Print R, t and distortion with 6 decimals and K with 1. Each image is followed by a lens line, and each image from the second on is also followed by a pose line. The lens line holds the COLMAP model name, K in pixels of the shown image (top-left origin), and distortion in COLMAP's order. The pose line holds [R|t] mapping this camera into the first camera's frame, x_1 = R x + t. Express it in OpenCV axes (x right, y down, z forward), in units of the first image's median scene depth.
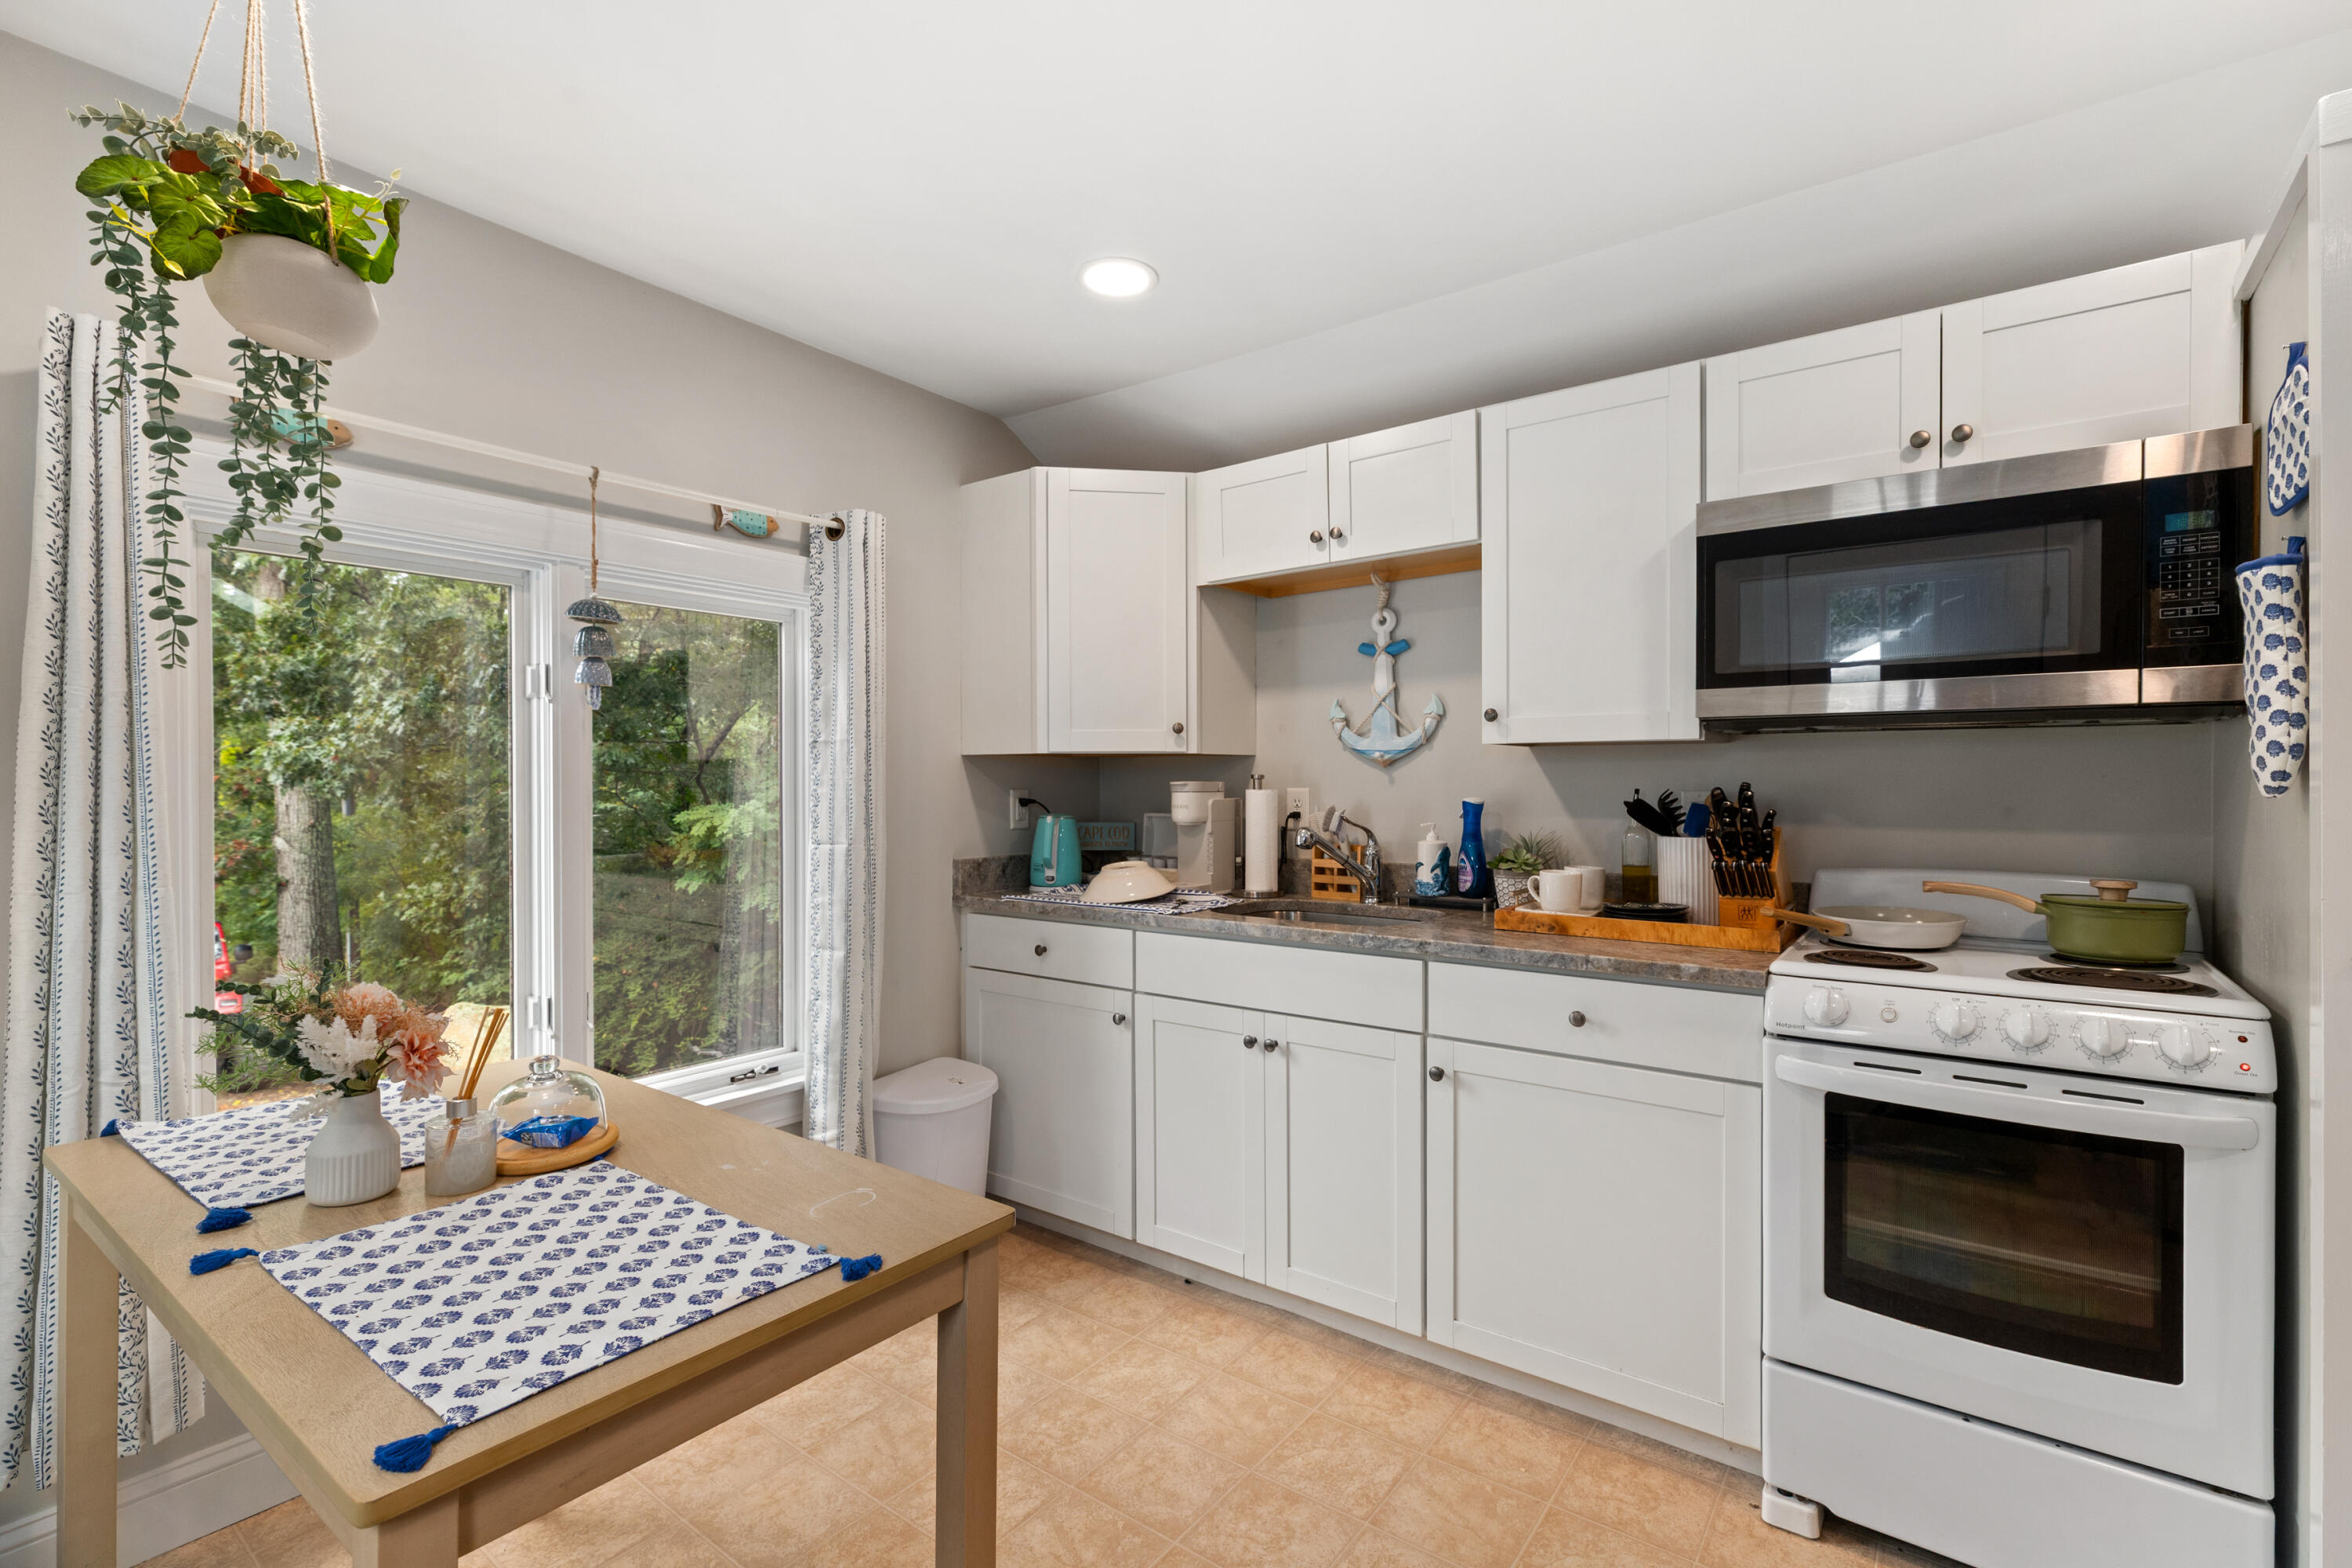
lens RADIAL K [[1054.8, 0, 1172.2], [0, 1054.8, 787.2], [0, 0, 1]] dist [-0.001577, 0.003539]
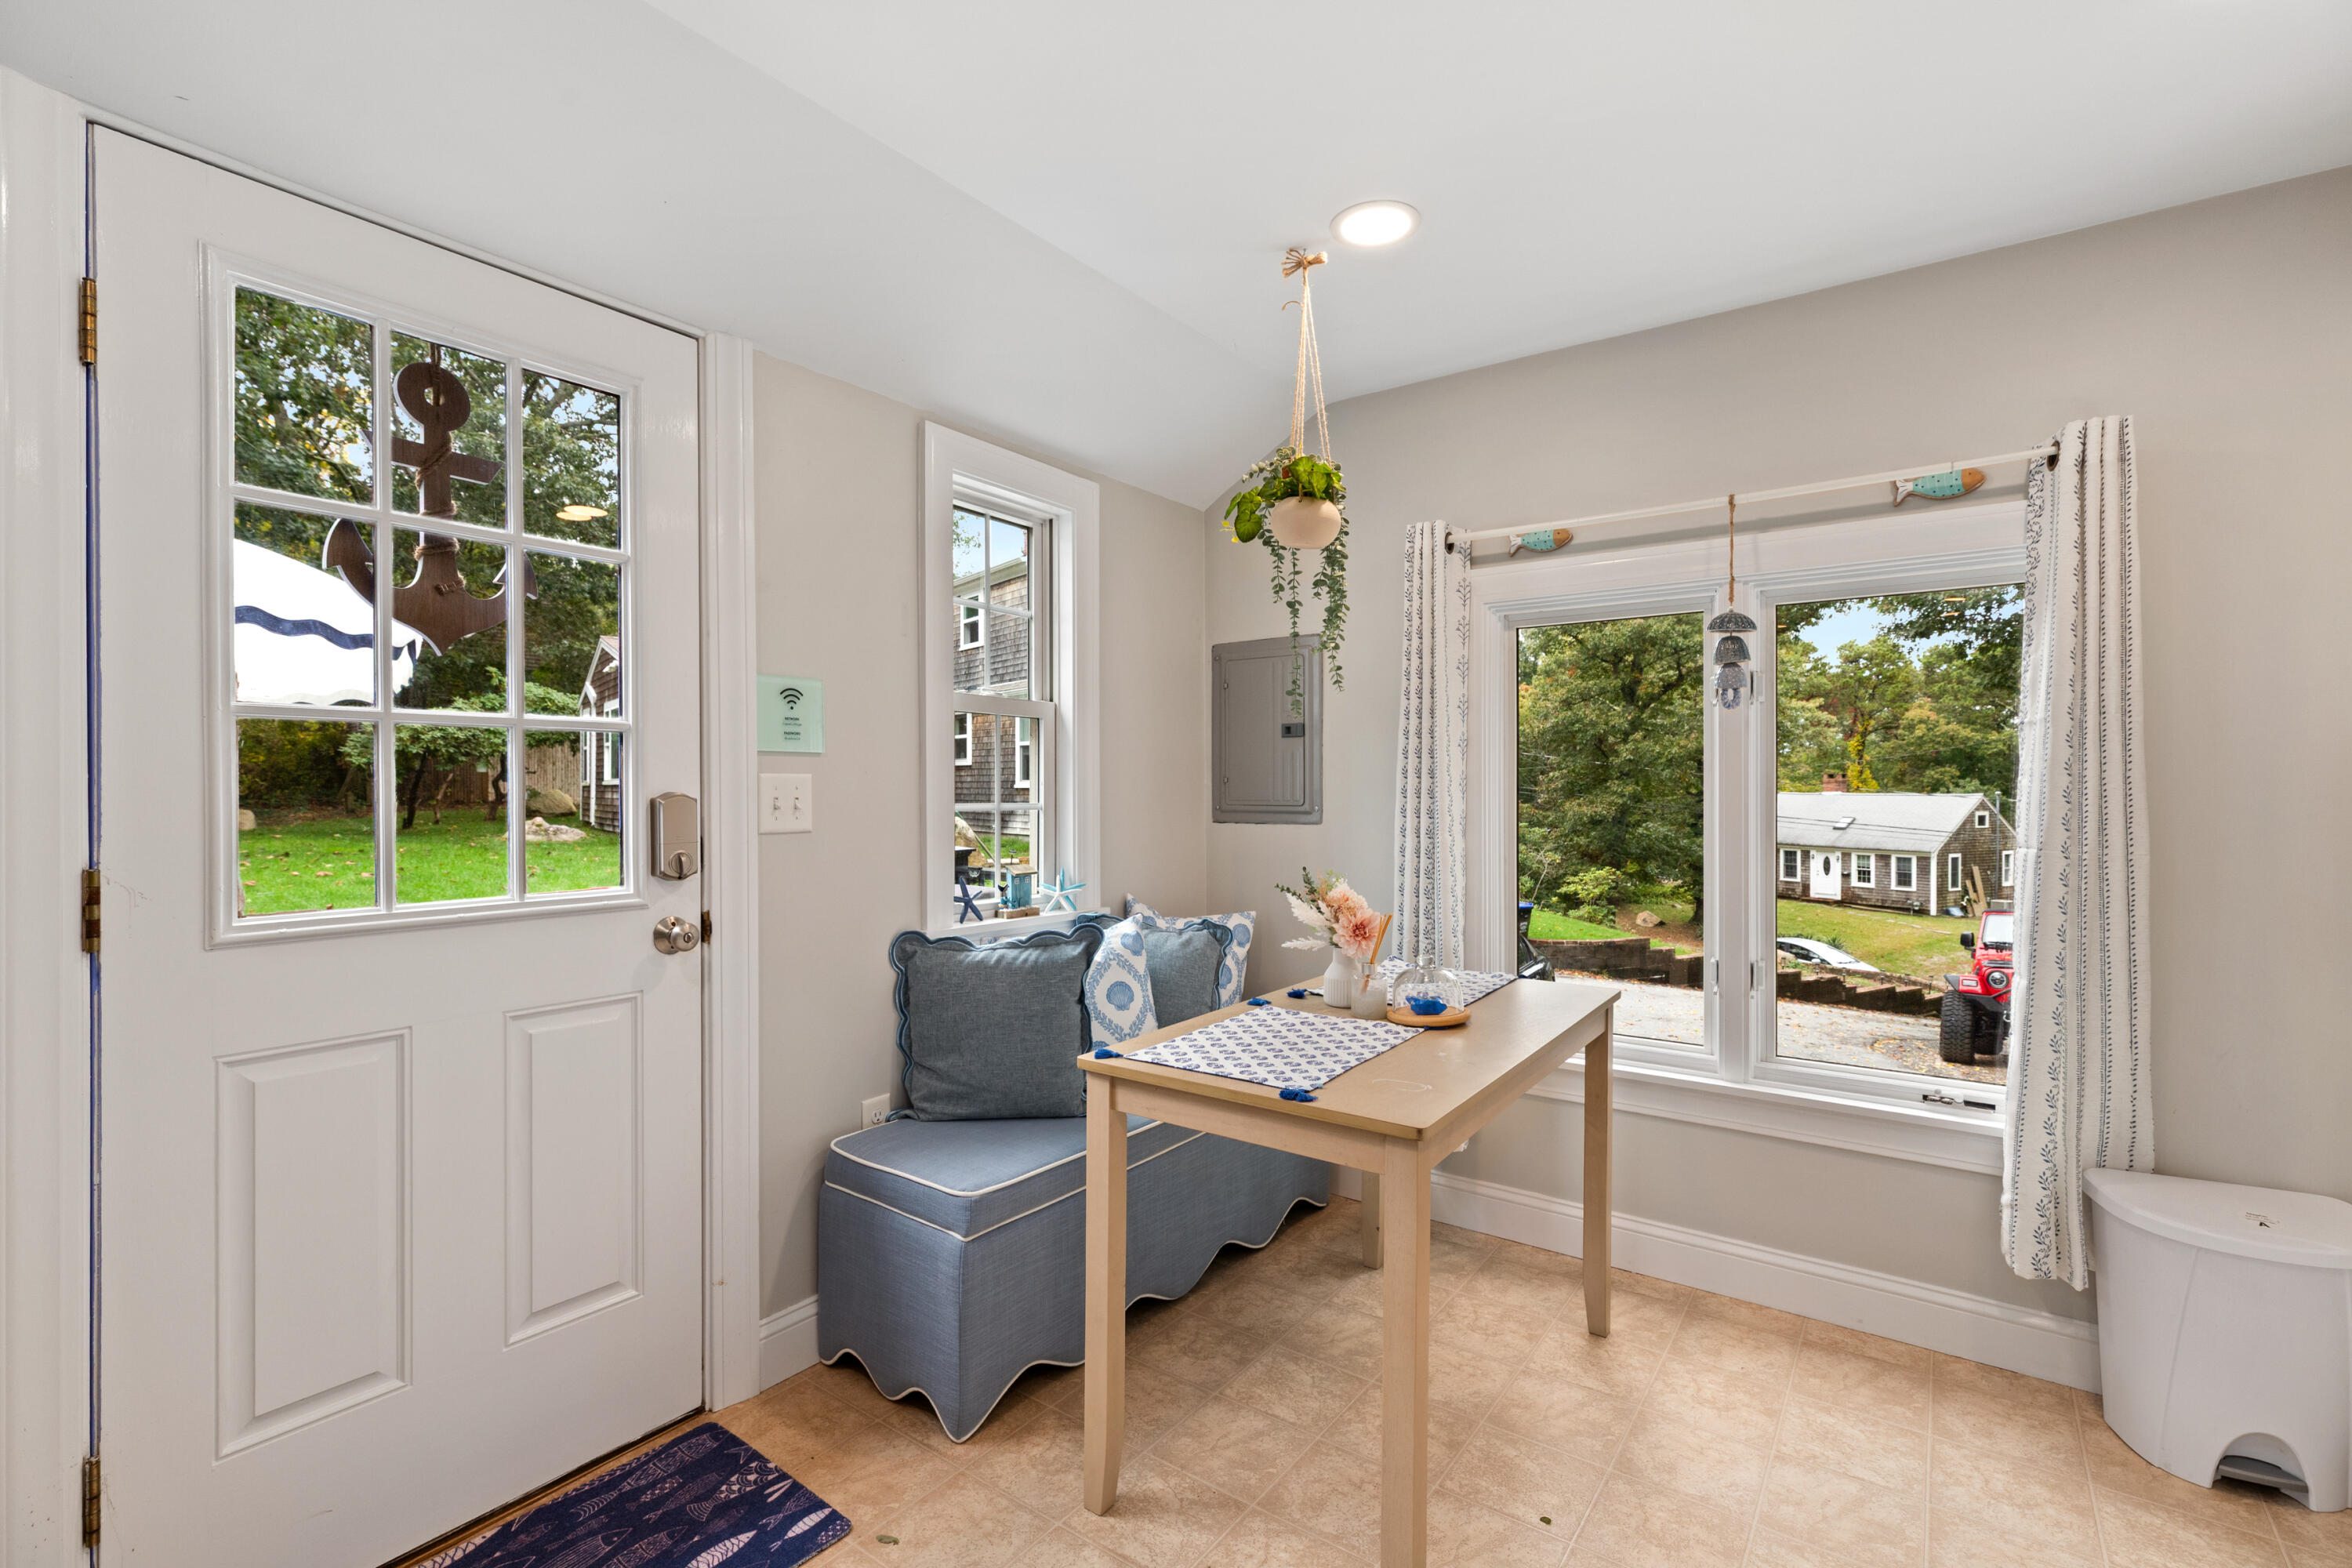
lens RADIAL K [[1054.8, 0, 1168.9], [0, 1054.8, 783.9], [0, 0, 1]] dist [-0.001577, 0.003539]
pose [[0.018401, 0.001232, -0.999830, 0.656199], [-0.003827, 0.999992, 0.001162, 0.008364], [0.999823, 0.003805, 0.018406, 0.438573]]
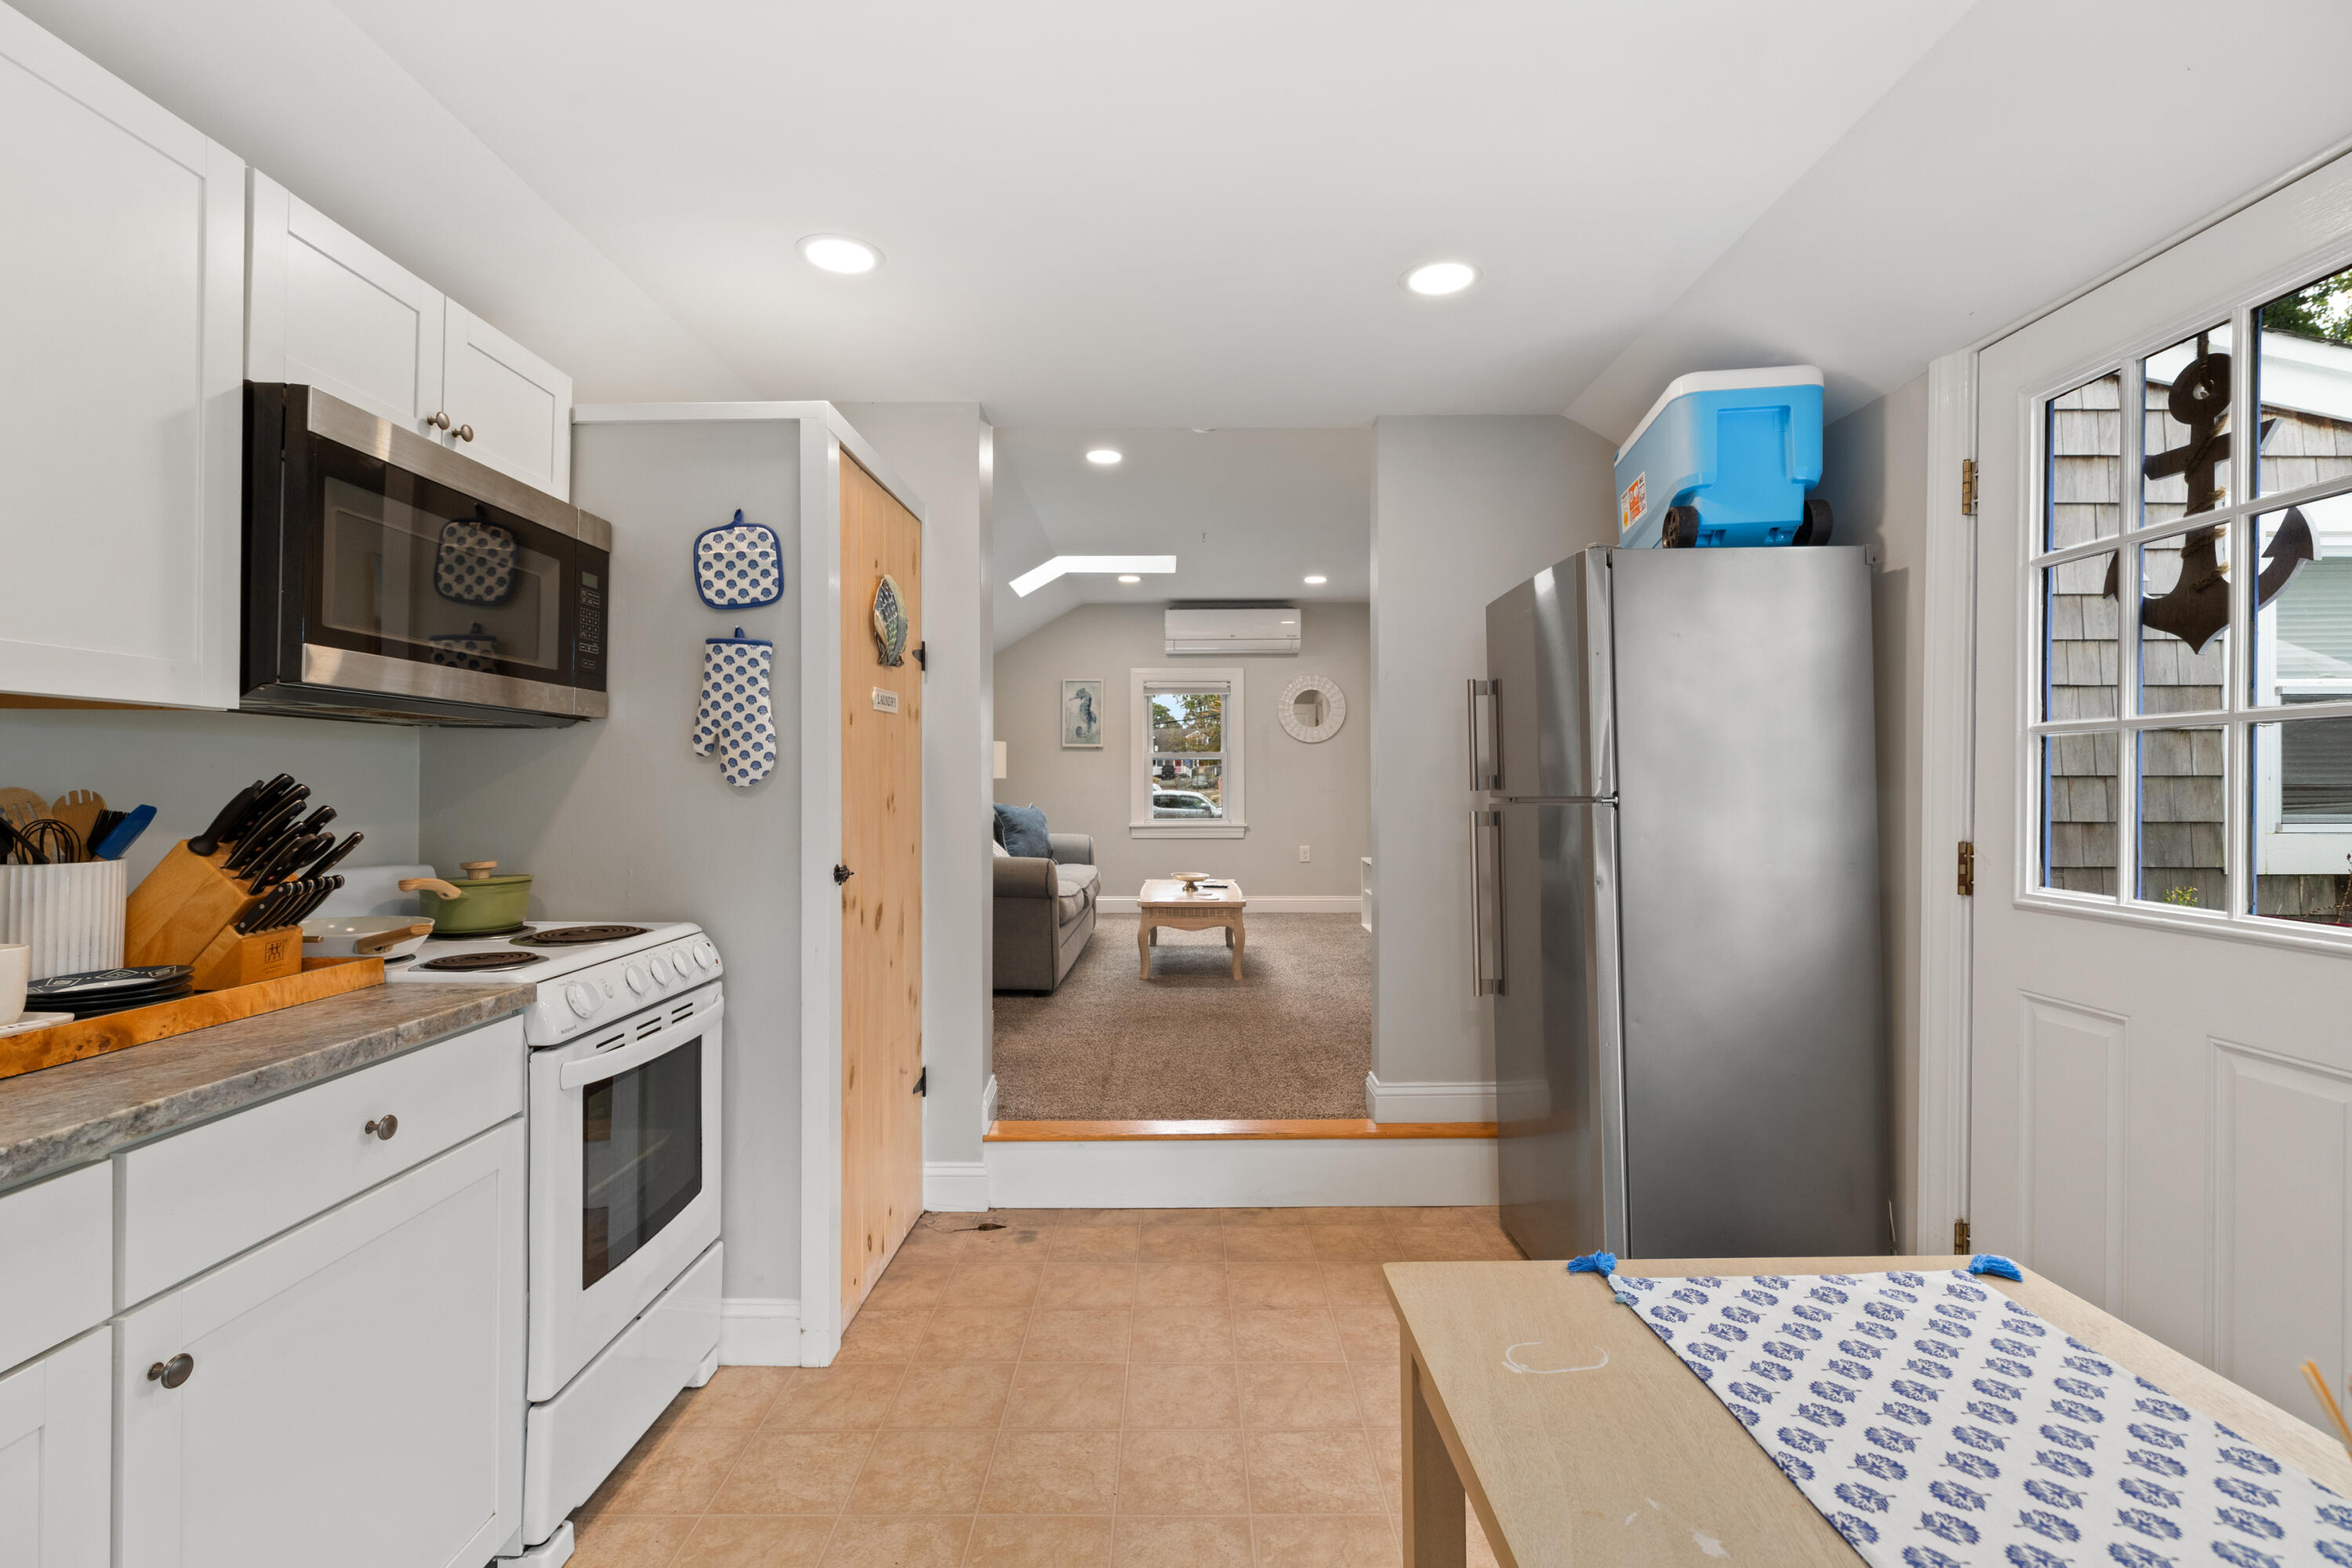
lens RADIAL K [[1054.8, 0, 1171.3], [0, 1054.8, 775.4], [0, 0, 1]] dist [-0.001577, 0.003539]
pose [[-0.598901, 0.006871, 0.800794, -0.465911], [0.002912, 0.999975, -0.006402, 0.003633], [-0.800818, -0.001502, -0.598906, 1.043399]]
